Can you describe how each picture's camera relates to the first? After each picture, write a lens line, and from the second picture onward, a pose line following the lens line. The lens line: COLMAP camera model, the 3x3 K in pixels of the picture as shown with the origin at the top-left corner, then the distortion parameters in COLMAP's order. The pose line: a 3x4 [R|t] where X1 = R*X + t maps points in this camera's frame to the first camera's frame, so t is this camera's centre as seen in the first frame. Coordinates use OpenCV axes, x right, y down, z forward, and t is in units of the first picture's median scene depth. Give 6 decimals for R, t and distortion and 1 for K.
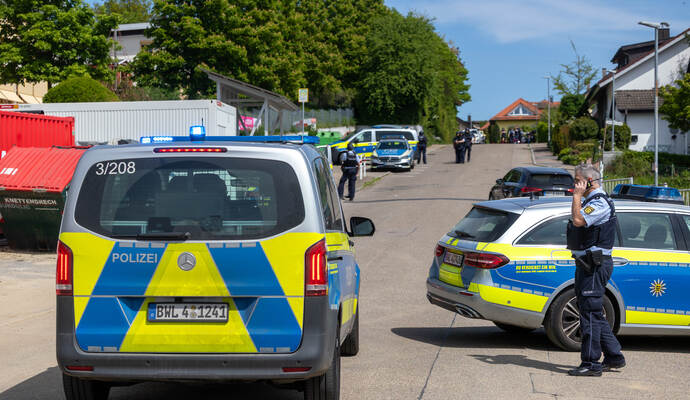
lens RADIAL K [[1506.3, 0, 345.2], [0, 1506.3, 203.3], [0, 0, 1]] dist [0.108206, 0.000000]
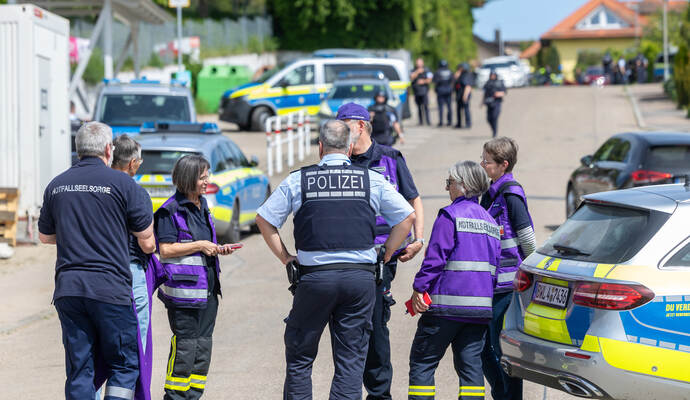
lens RADIAL K [[3251.4, 0, 342.2], [0, 3251.4, 201.6], [0, 0, 1]] dist [0.507866, 0.000000]
pose [[0.998937, -0.010029, 0.044989, -0.023385], [0.010221, 0.999940, -0.004044, 0.002452], [-0.044946, 0.004500, 0.998979, -0.081870]]
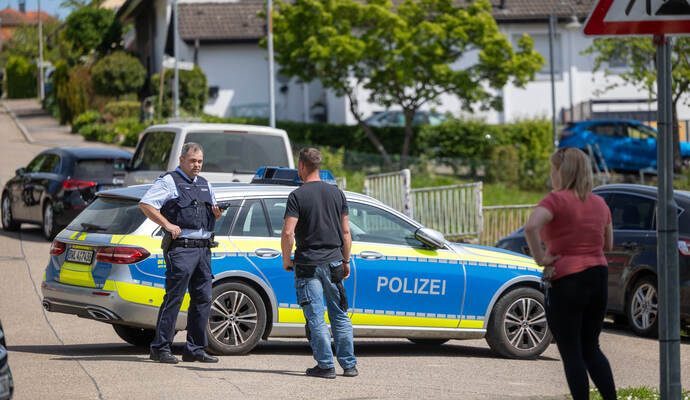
lens RADIAL K [[4570.7, 0, 346.0], [0, 4570.7, 198.1], [0, 0, 1]] dist [1.270165, 0.000000]
pose [[0.970982, -0.016658, 0.238572, -0.156551], [0.019754, 0.999749, -0.010590, 0.013372], [-0.238336, 0.014996, 0.971067, -0.610162]]
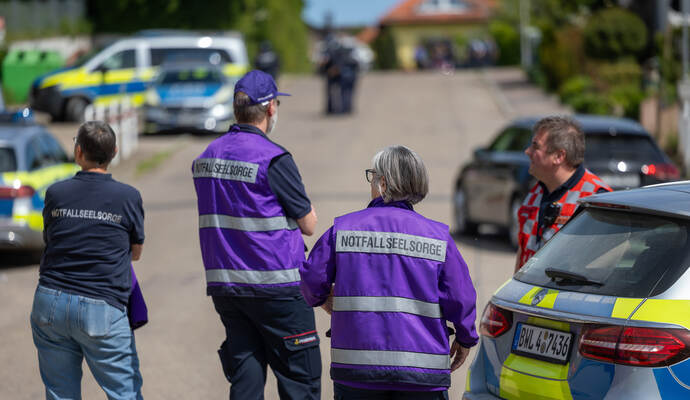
lens RADIAL K [[3199.6, 0, 345.3], [0, 3199.6, 199.8], [0, 0, 1]] dist [-0.159605, 0.000000]
pose [[0.993837, -0.019596, 0.109108, -0.025634], [0.020076, 0.999793, -0.003305, 0.000868], [-0.109021, 0.005475, 0.994024, 0.076239]]
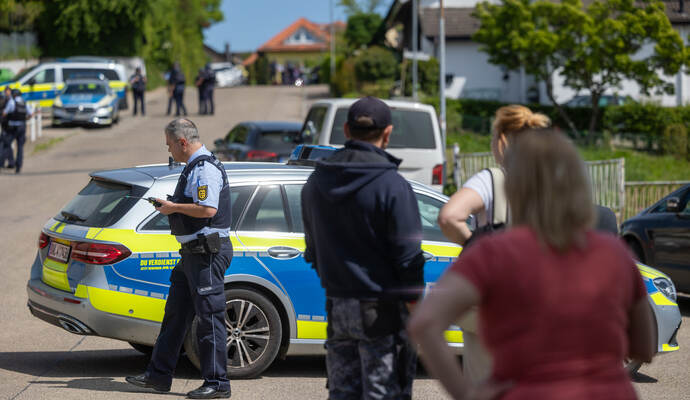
lens RADIAL K [[2362.8, 0, 395.9], [0, 2362.8, 202.2], [0, 0, 1]] dist [0.048210, 0.000000]
pose [[0.991884, -0.006757, 0.126965, 0.034007], [0.005507, 0.999933, 0.010190, 0.001288], [-0.127025, -0.009408, 0.991855, -0.044650]]
